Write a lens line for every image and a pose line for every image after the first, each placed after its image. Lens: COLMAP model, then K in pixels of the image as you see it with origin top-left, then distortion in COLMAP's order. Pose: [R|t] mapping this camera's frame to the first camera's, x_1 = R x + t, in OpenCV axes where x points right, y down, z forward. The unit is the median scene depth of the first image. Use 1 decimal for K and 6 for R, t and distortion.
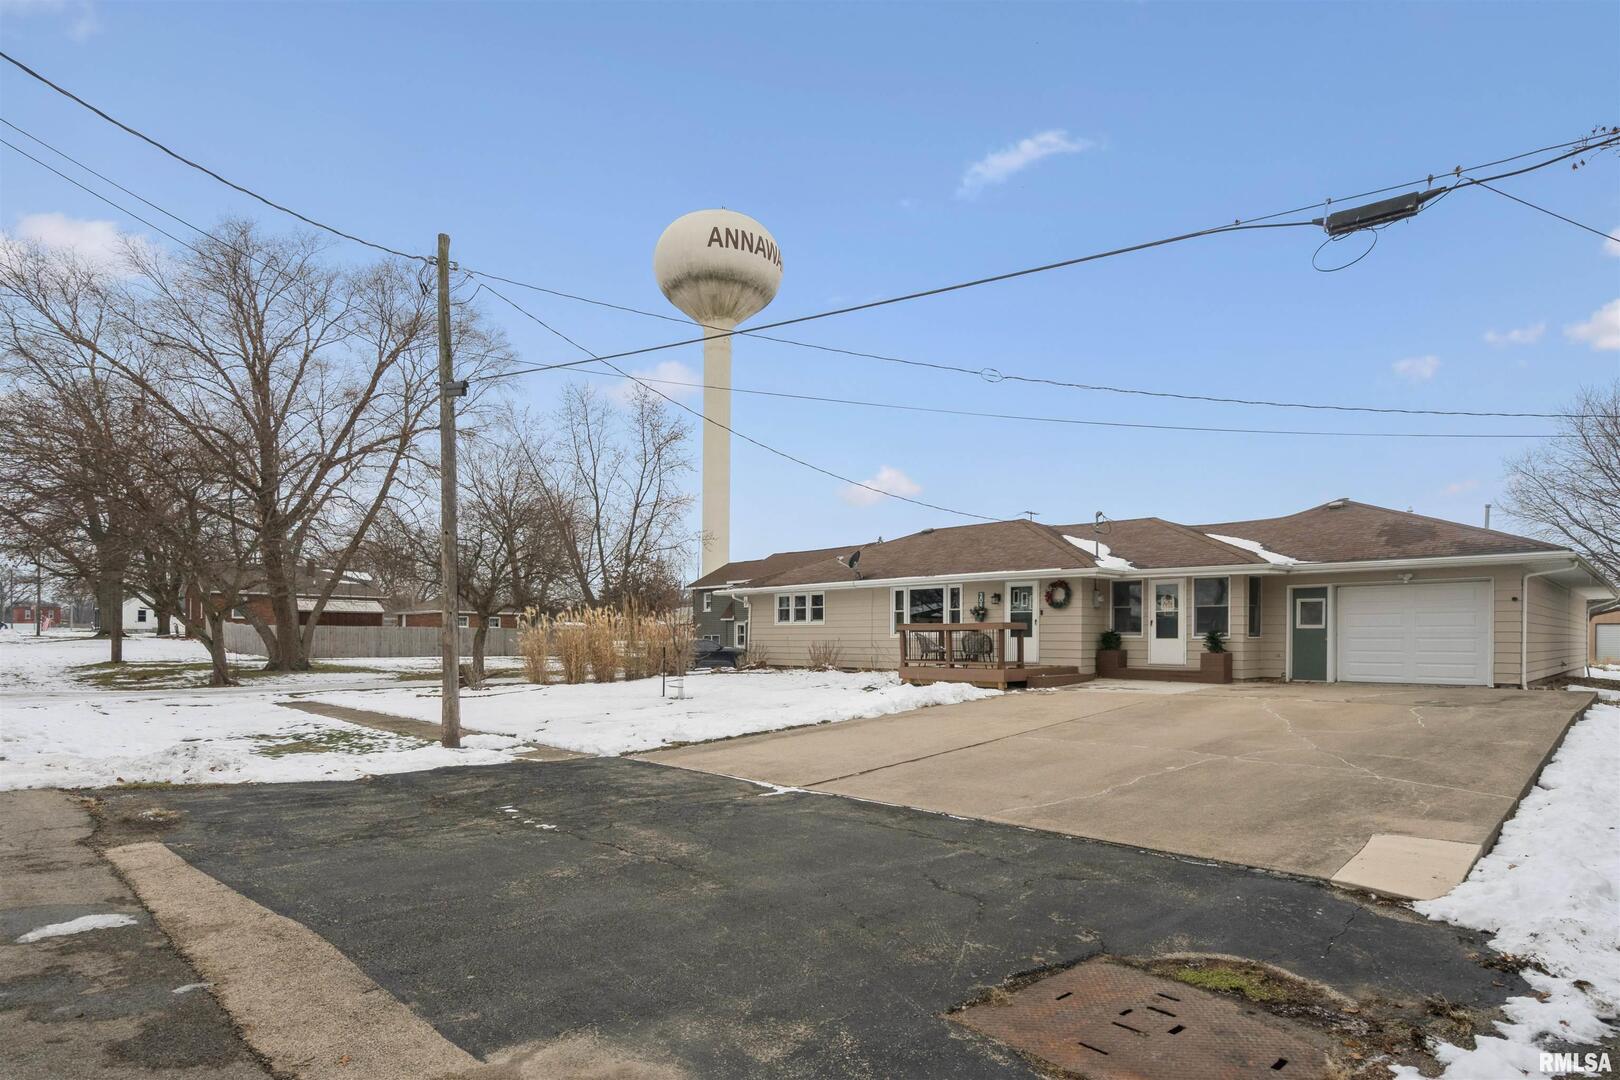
lens RADIAL K [[863.5, 0, 810.0], [0, 863.5, 540.0], [0, 0, 1]] dist [-0.002228, -0.000060]
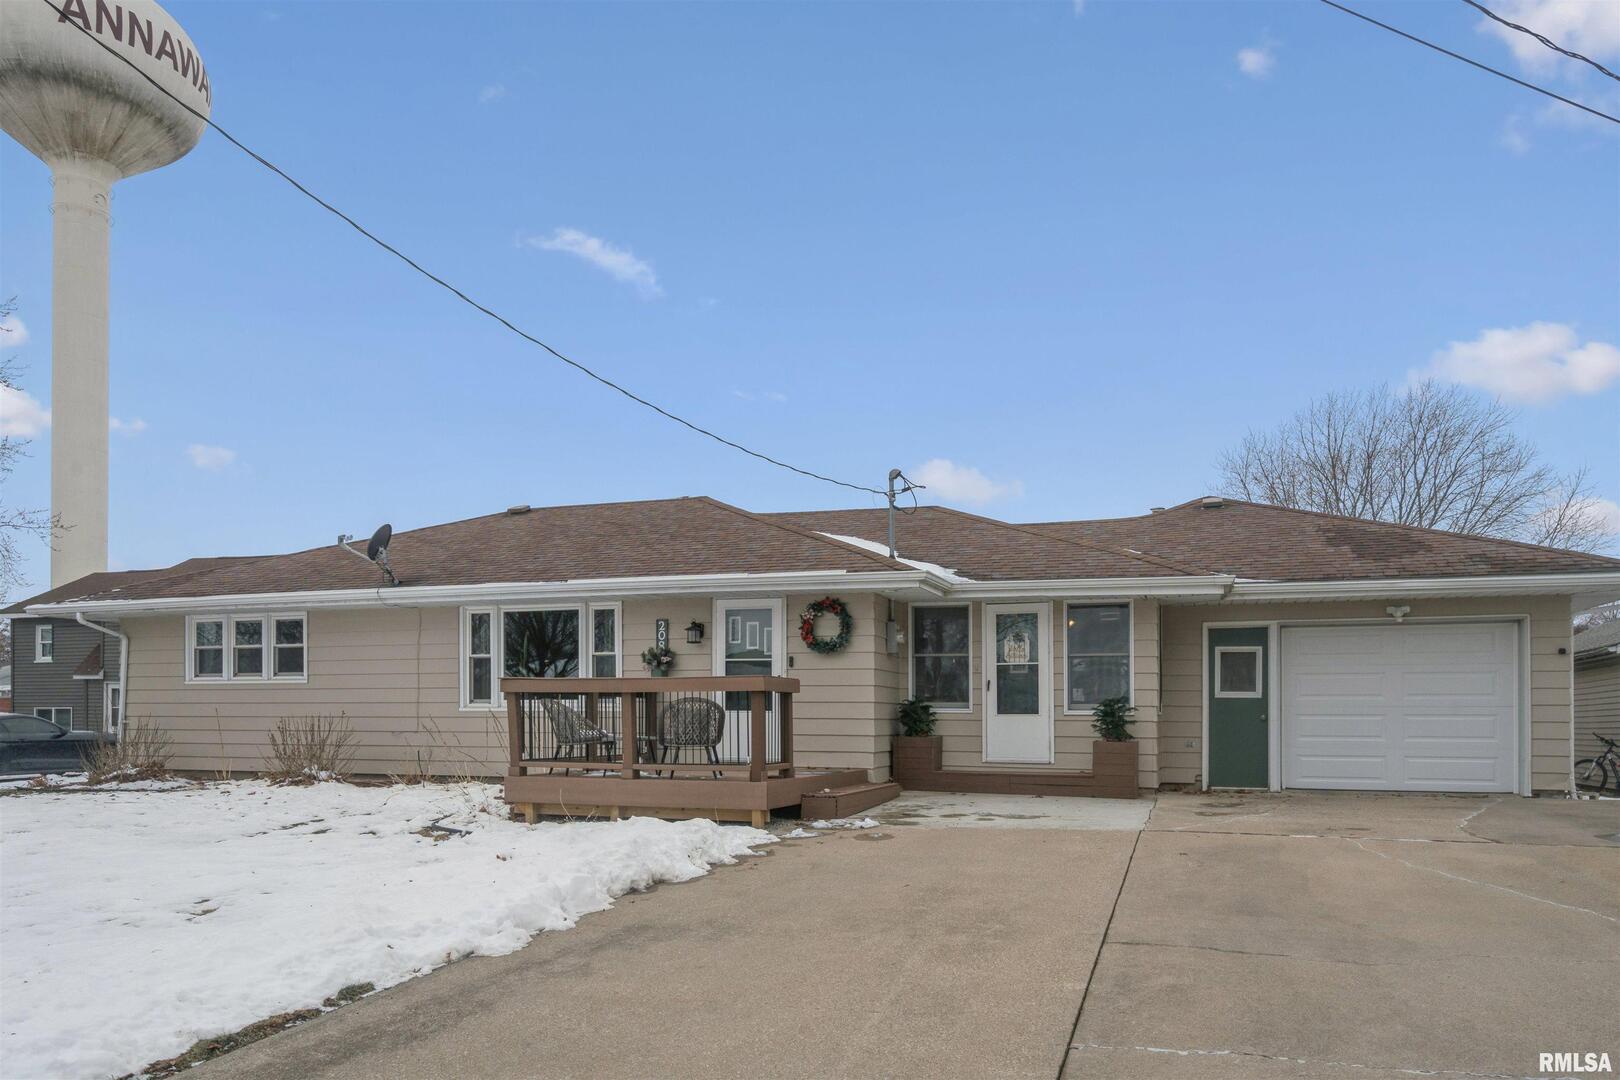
lens RADIAL K [[1157.0, 0, 808.3], [0, 1157.0, 726.1], [0, 0, 1]] dist [0.007481, 0.002999]
pose [[0.904249, 0.000736, 0.427005, -0.006237], [-0.051873, 0.992782, 0.108139, 0.045787], [-0.423843, -0.119935, 0.897760, 0.372220]]
